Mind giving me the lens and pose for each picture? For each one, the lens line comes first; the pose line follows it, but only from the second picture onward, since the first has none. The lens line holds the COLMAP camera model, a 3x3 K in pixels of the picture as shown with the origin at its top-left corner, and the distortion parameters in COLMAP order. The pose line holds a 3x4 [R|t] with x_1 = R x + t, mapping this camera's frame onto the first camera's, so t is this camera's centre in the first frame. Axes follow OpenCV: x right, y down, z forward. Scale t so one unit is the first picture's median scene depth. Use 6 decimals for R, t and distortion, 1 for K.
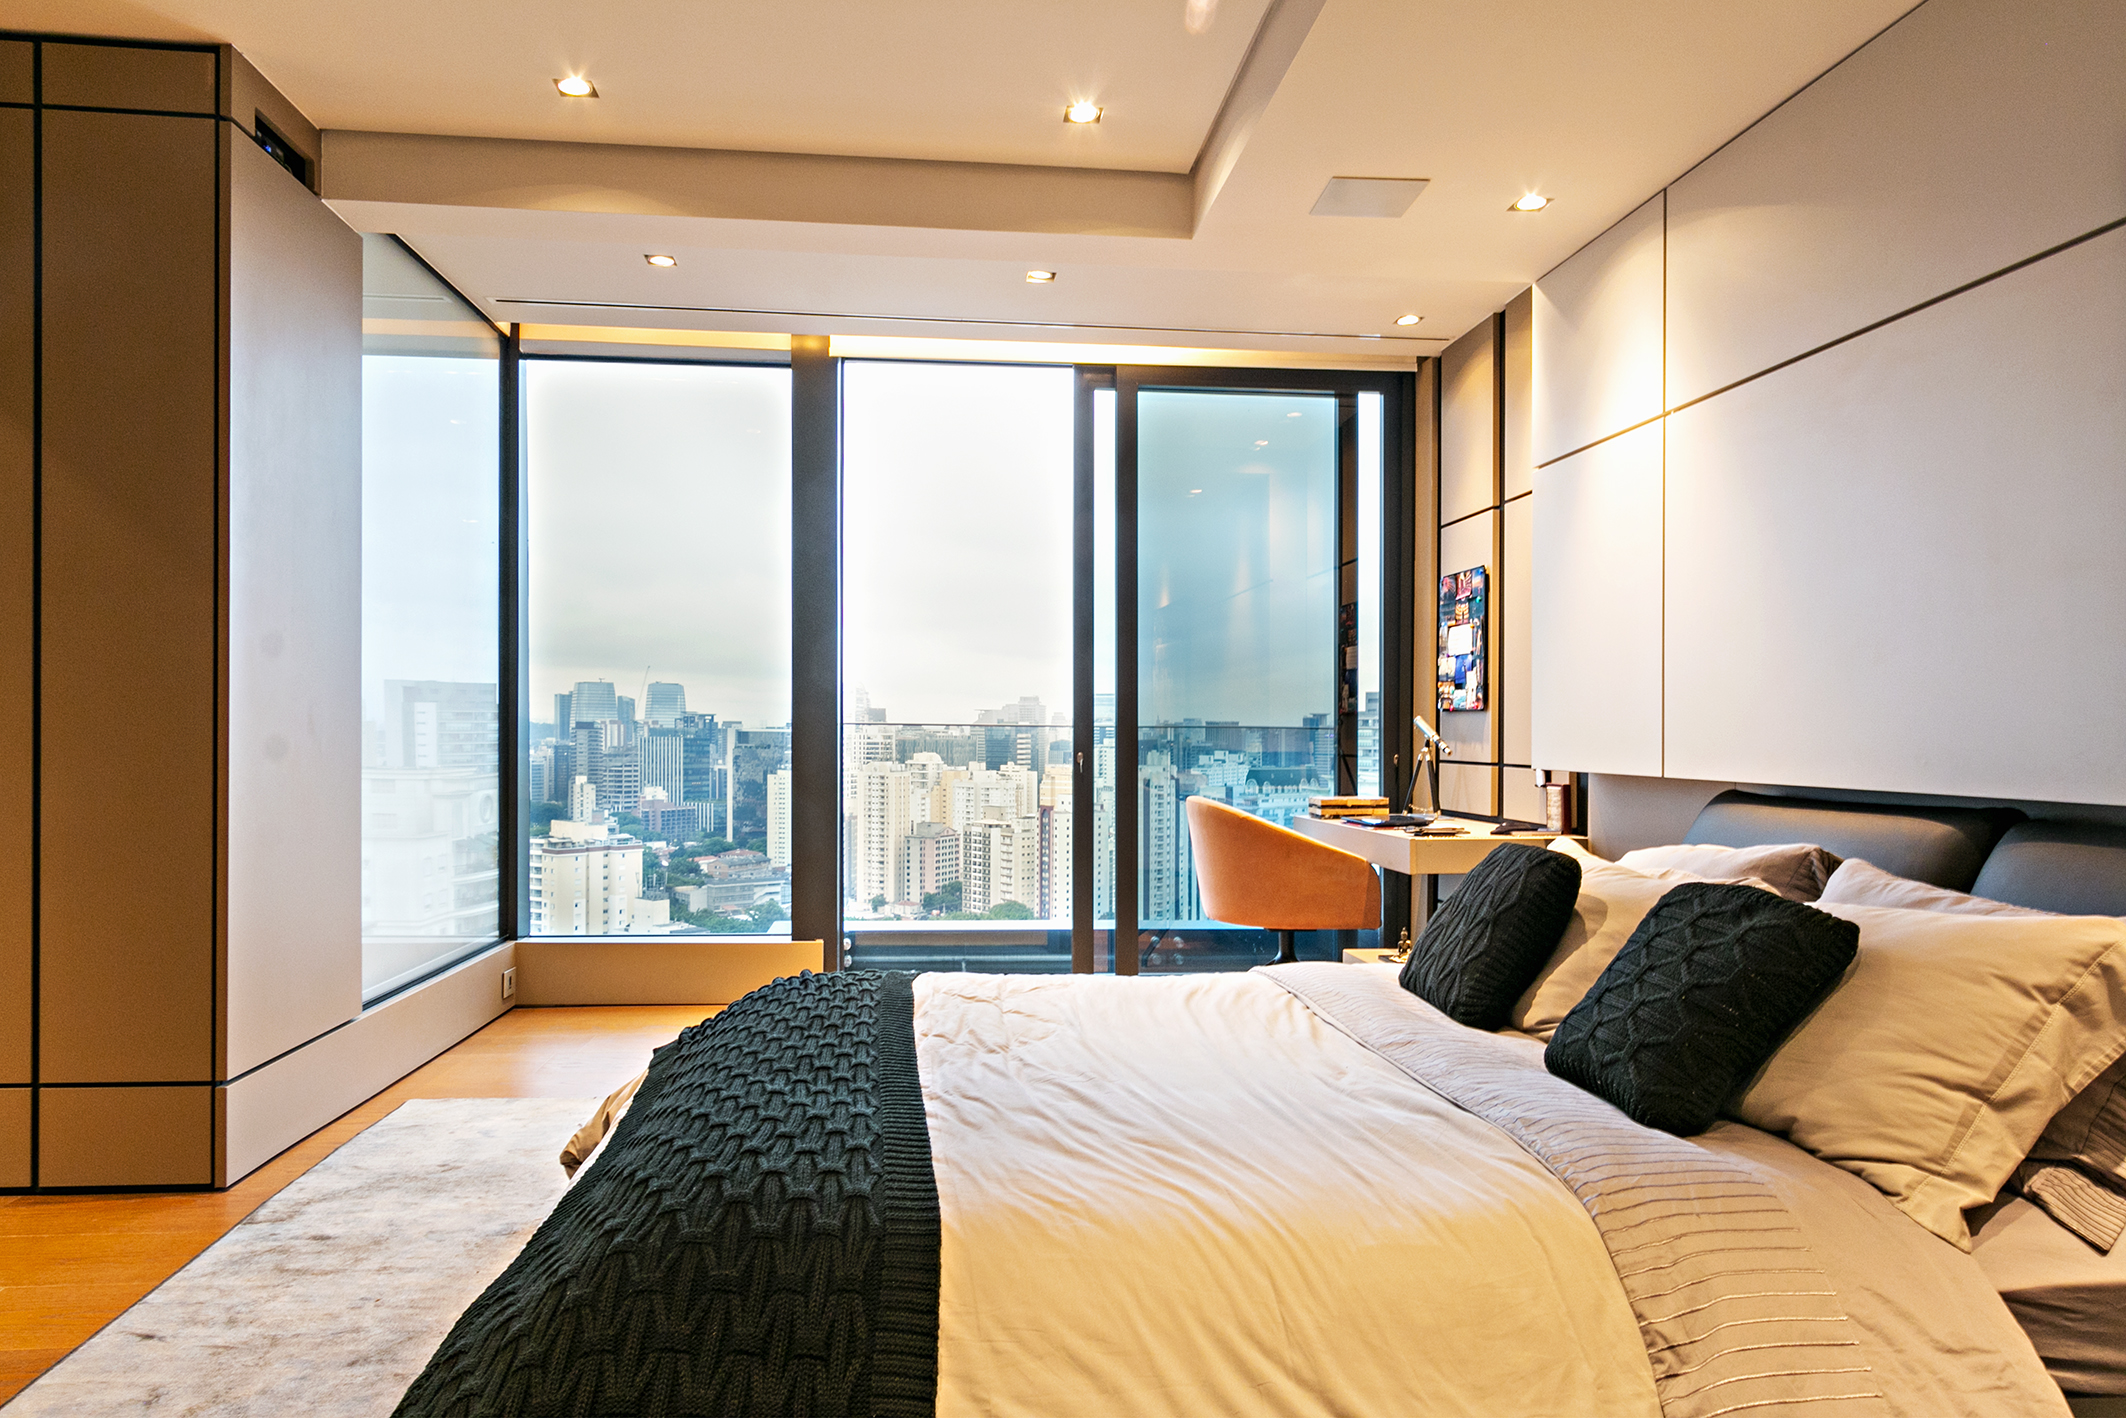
lens RADIAL K [[1280.0, 0, 1057.8], [0, 1280.0, 712.3], [0, 0, 1]] dist [0.000813, 0.000312]
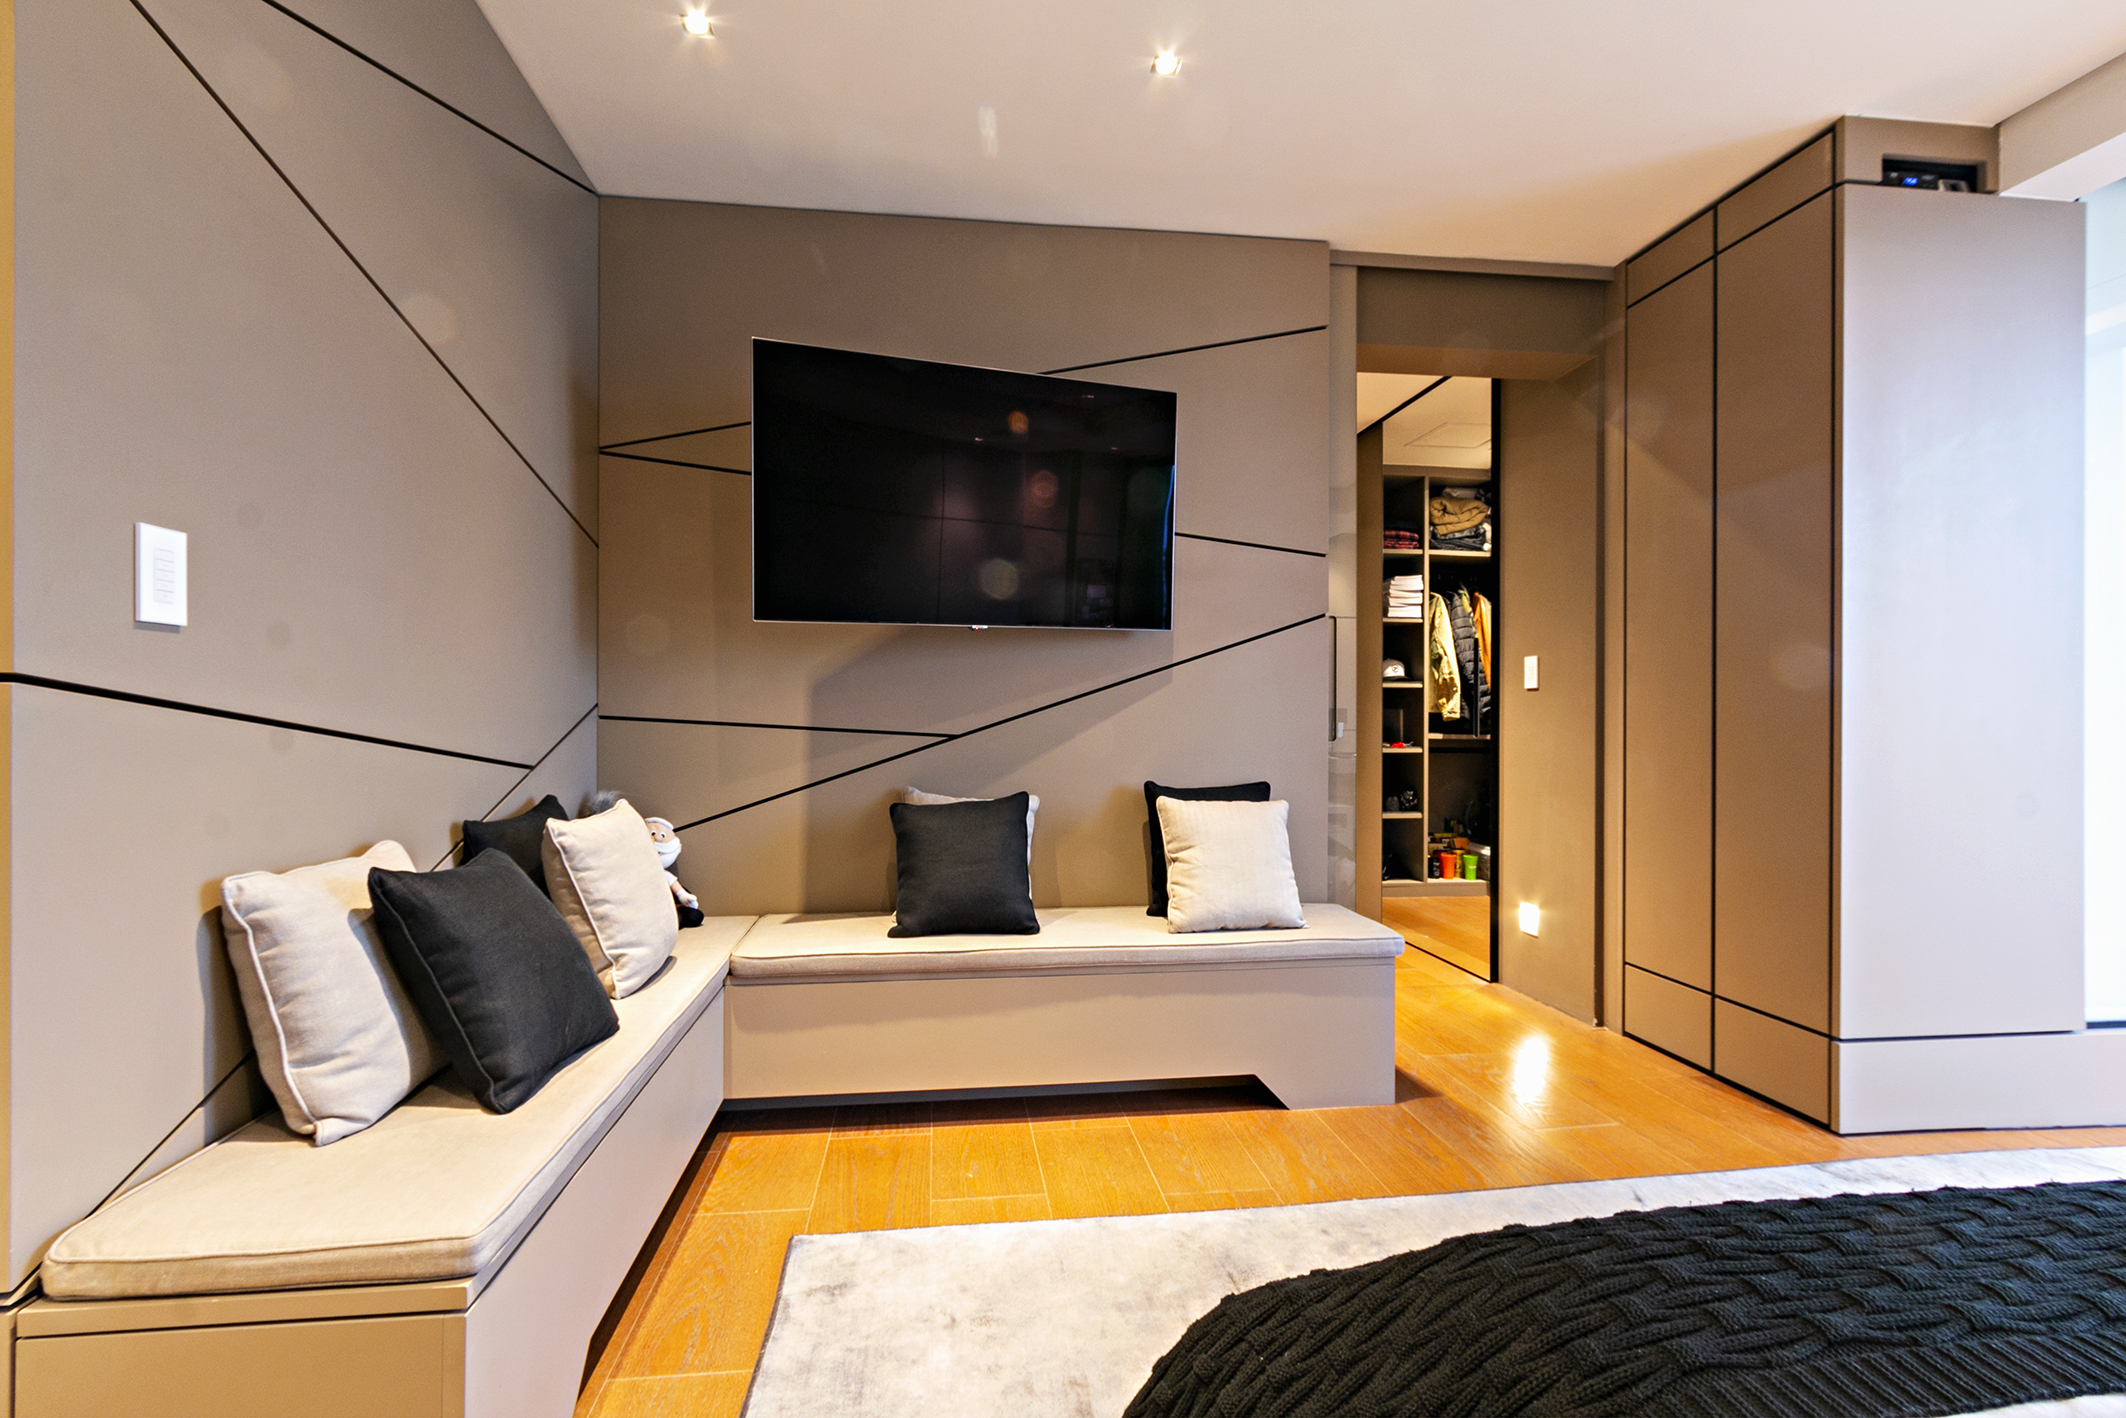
lens RADIAL K [[960.2, 0, 1055.6], [0, 960.2, 721.5], [0, 0, 1]] dist [-0.002399, -0.000142]
pose [[0.017630, -0.003752, -0.999838, 0.180432], [0.004557, 0.999983, -0.003673, 0.008550], [0.999834, -0.004492, 0.017647, 0.298630]]
